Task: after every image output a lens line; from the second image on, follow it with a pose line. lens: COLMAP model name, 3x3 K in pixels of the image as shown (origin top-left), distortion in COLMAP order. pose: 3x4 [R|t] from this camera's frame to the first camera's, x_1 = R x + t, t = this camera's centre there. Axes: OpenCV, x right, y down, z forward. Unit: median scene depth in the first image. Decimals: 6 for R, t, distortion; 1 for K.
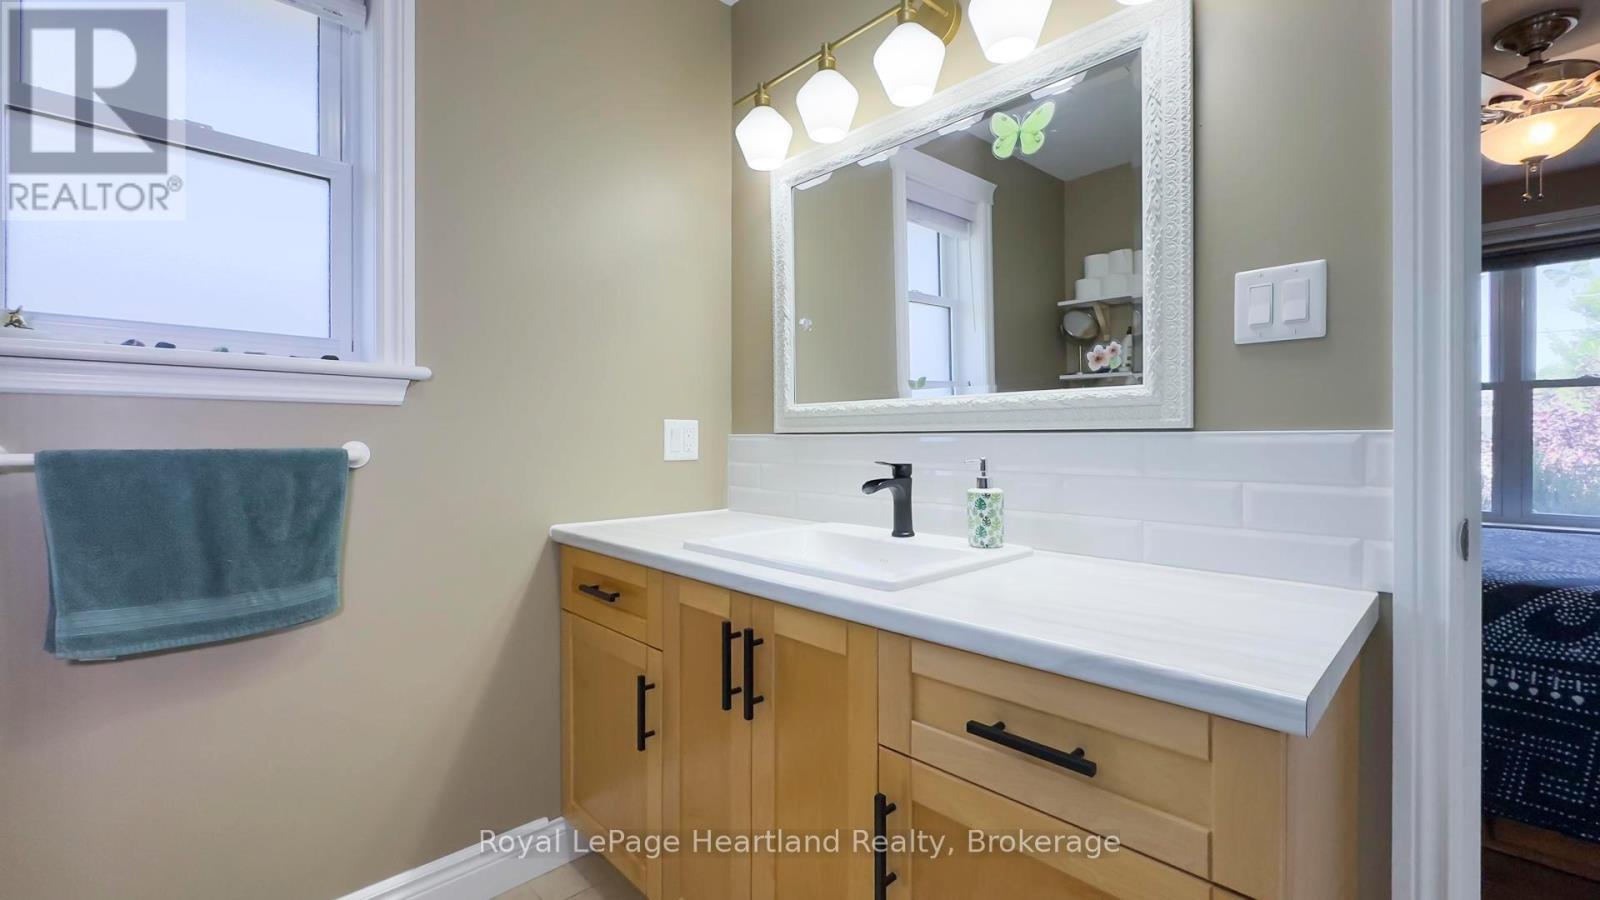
lens RADIAL K [[654.4, 0, 795.3], [0, 654.4, 444.7], [0, 0, 1]] dist [0.003635, -0.000396]
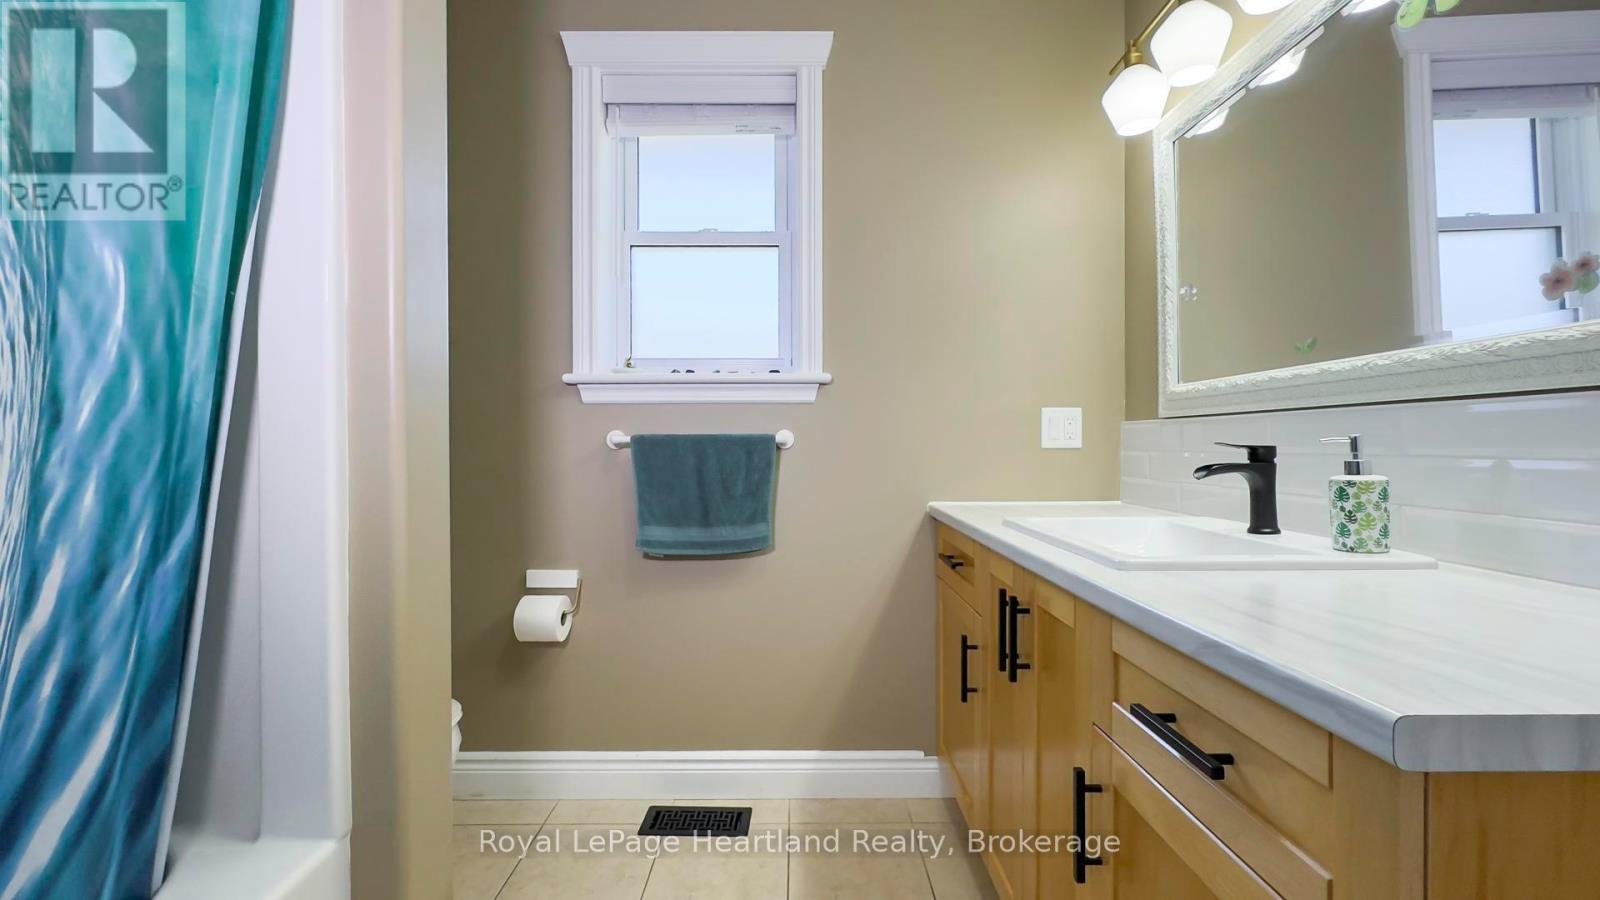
lens RADIAL K [[654.4, 0, 798.9], [0, 654.4, 446.2], [0, 0, 1]] dist [0.003635, -0.000396]
pose [[0.733305, 0.000343, -0.679900, 0.312148], [-0.001065, 0.999999, -0.000644, 0.032103], [0.679899, 0.001196, 0.733305, -0.006521]]
